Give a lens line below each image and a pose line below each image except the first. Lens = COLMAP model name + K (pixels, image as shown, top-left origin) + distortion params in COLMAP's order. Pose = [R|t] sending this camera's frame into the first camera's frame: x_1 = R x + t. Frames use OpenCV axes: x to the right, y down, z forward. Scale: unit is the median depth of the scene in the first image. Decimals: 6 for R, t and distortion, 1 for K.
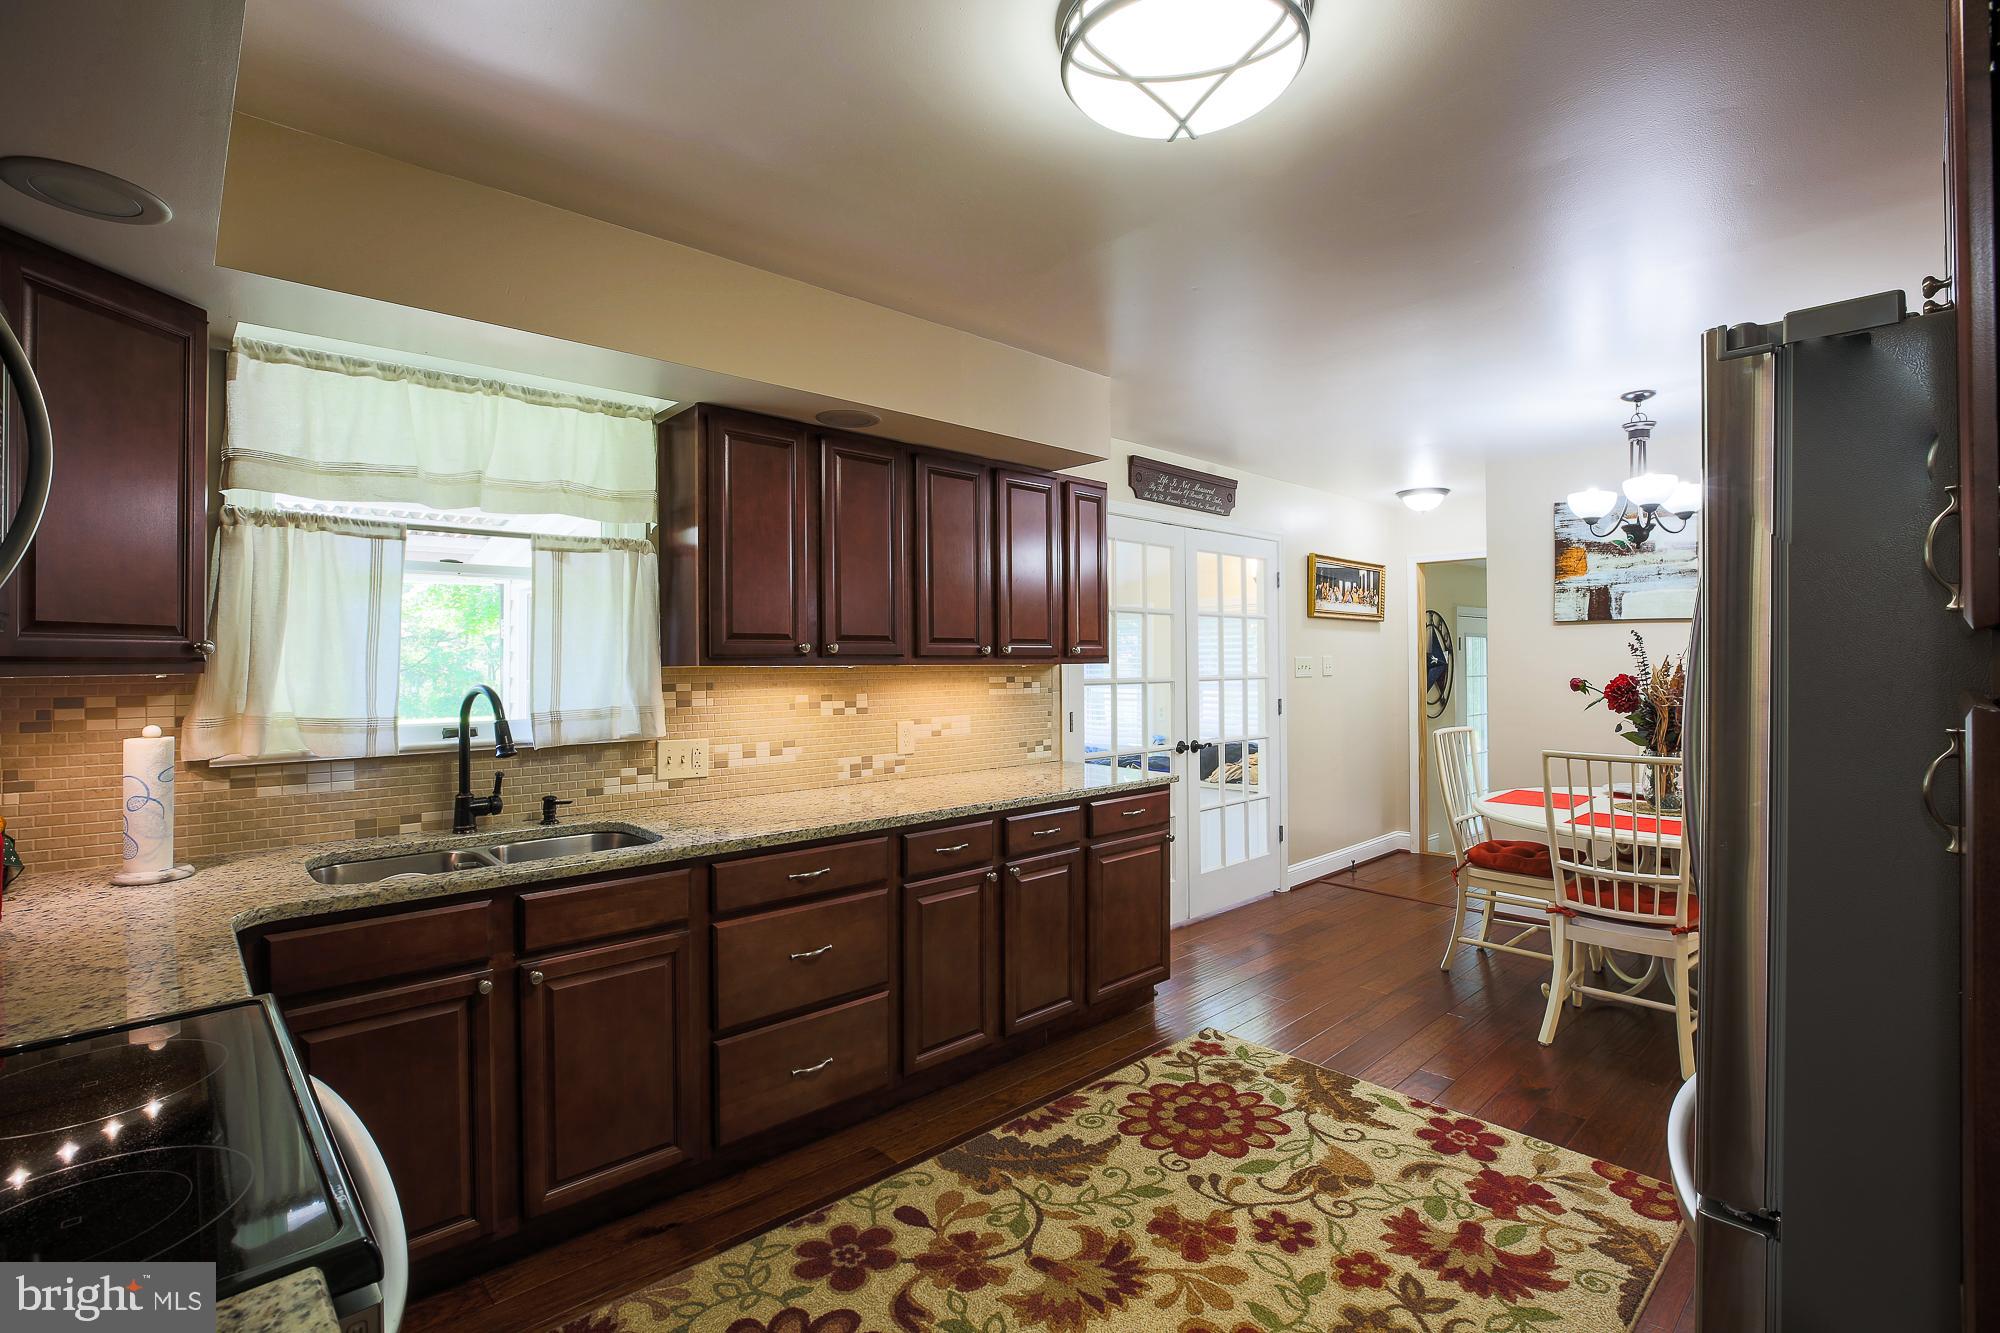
lens RADIAL K [[927.6, 0, 1008.2], [0, 927.6, 631.3], [0, 0, 1]] dist [-0.045319, 0.011452]
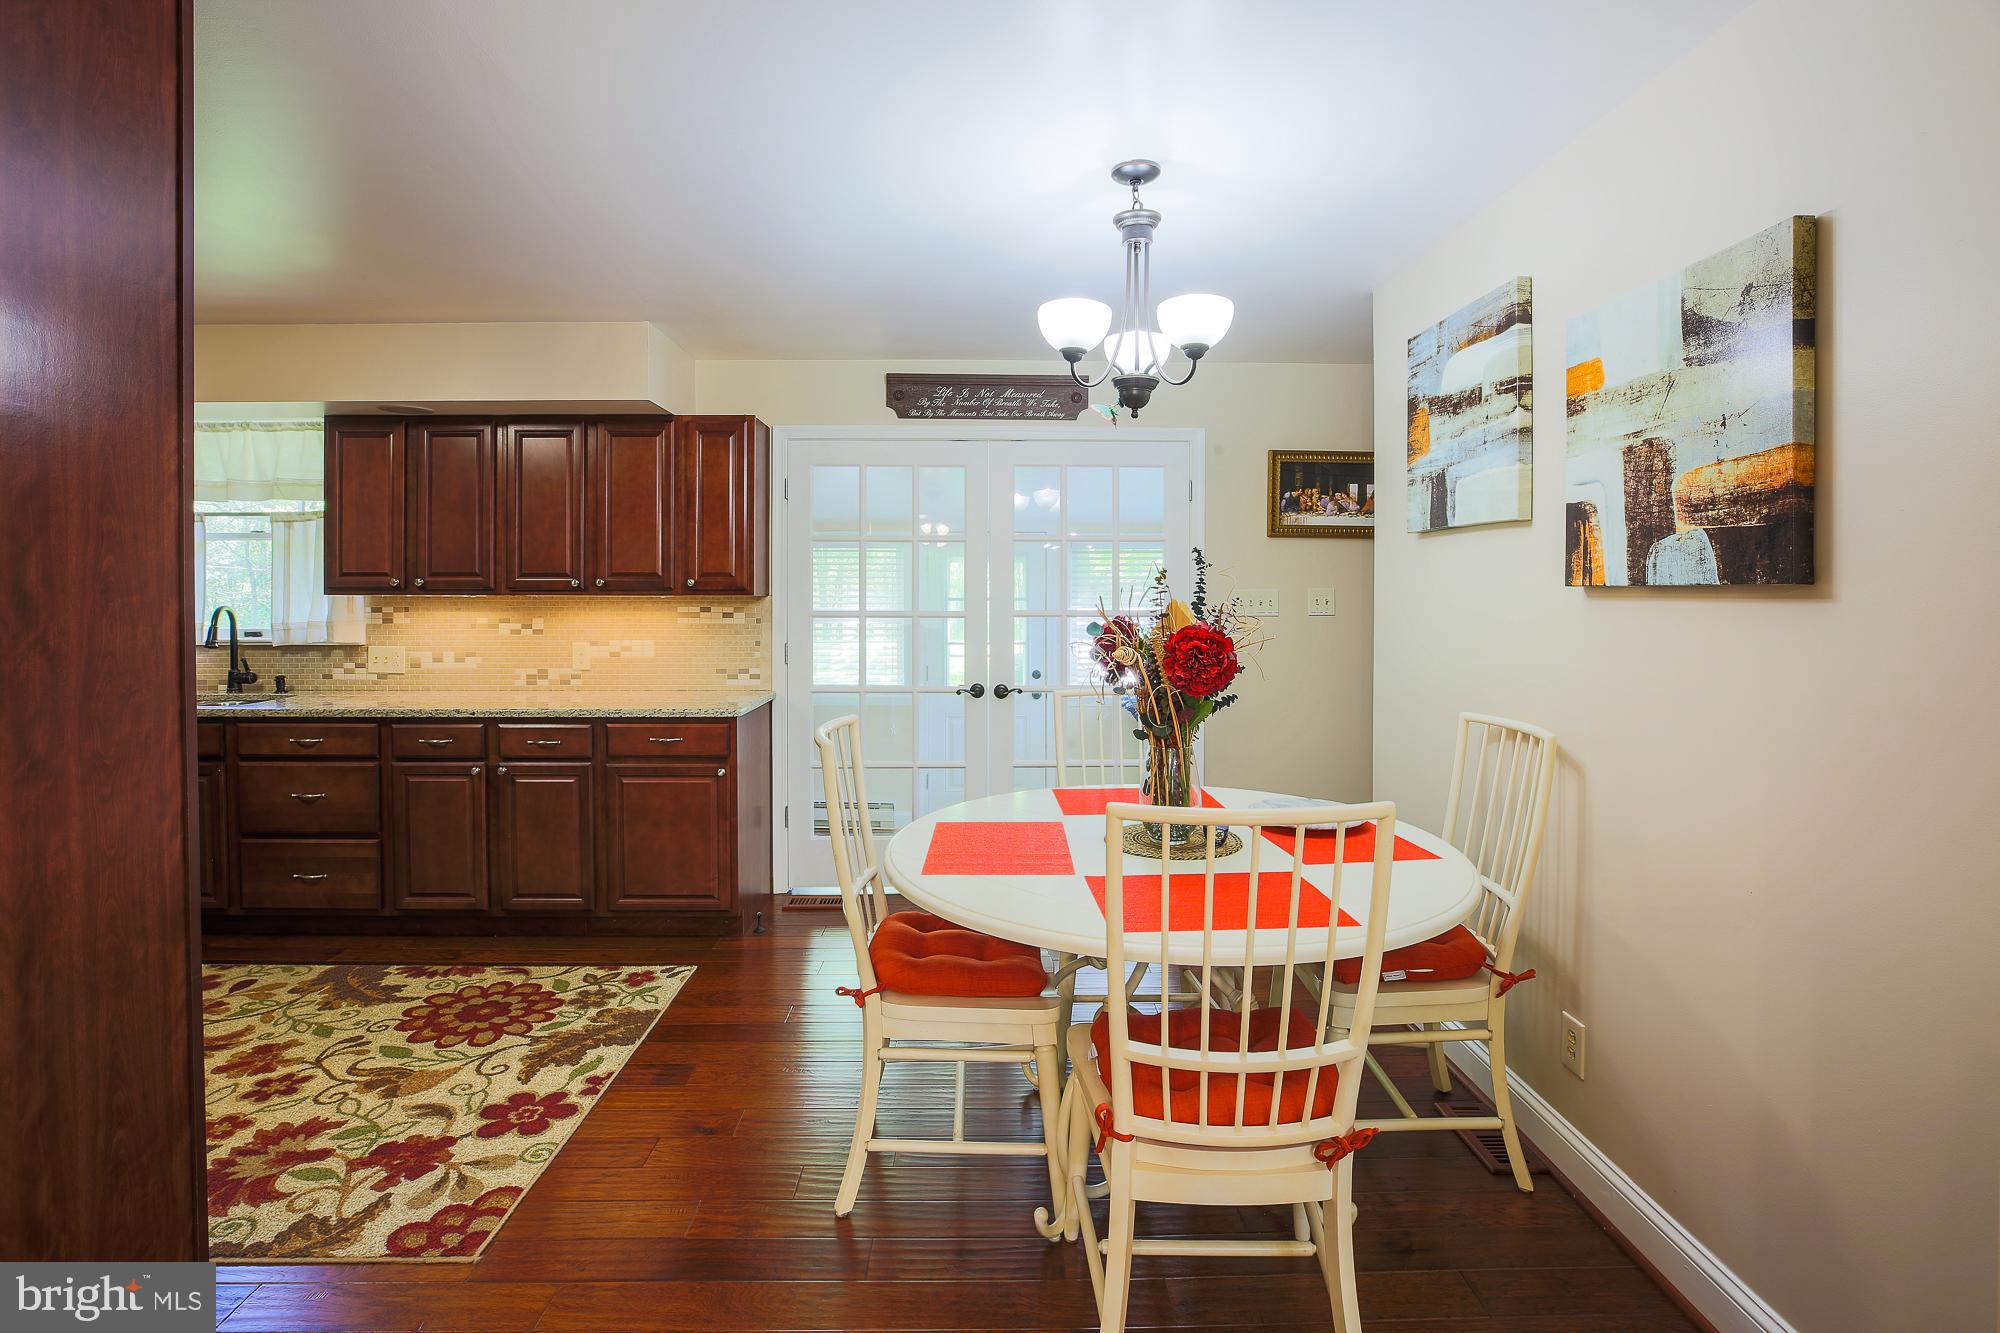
lens RADIAL K [[927.6, 0, 1015.8], [0, 927.6, 610.1], [0, 0, 1]] dist [-0.045319, 0.011452]
pose [[0.755176, 0.015888, -0.655329, 1.355974], [0.013387, 0.999124, 0.039649, 0.020534], [0.655385, -0.038715, 0.754302, 0.607949]]
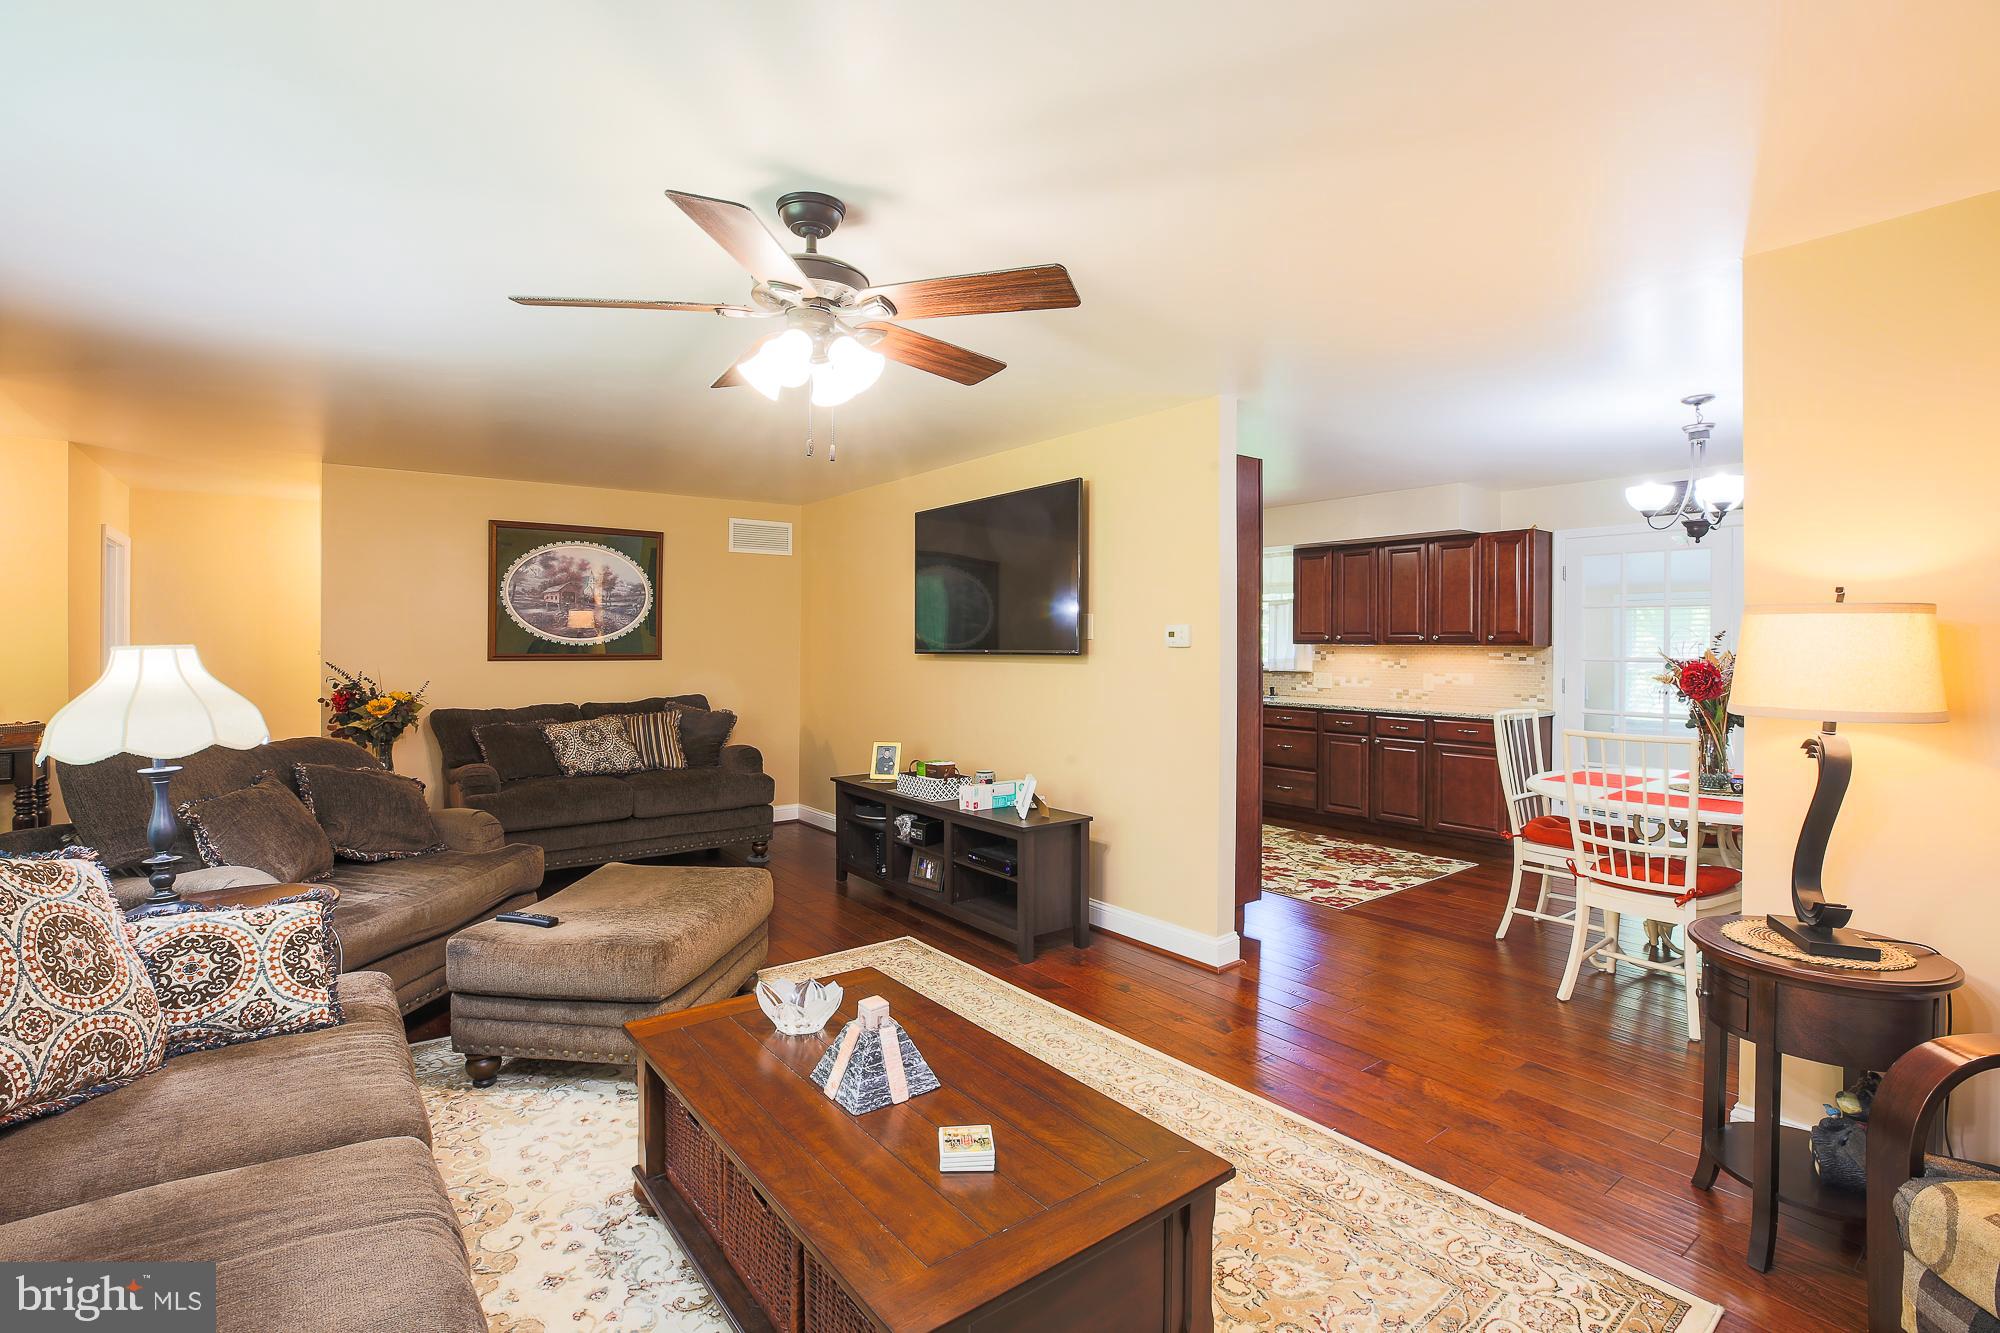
lens RADIAL K [[927.6, 0, 985.8], [0, 927.6, 640.0], [0, 0, 1]] dist [-0.045319, 0.011452]
pose [[-0.108720, 0.002077, -0.994070, 2.382210], [0.025850, 0.999666, -0.000739, 0.004943], [0.993736, -0.025777, -0.108738, 0.372543]]
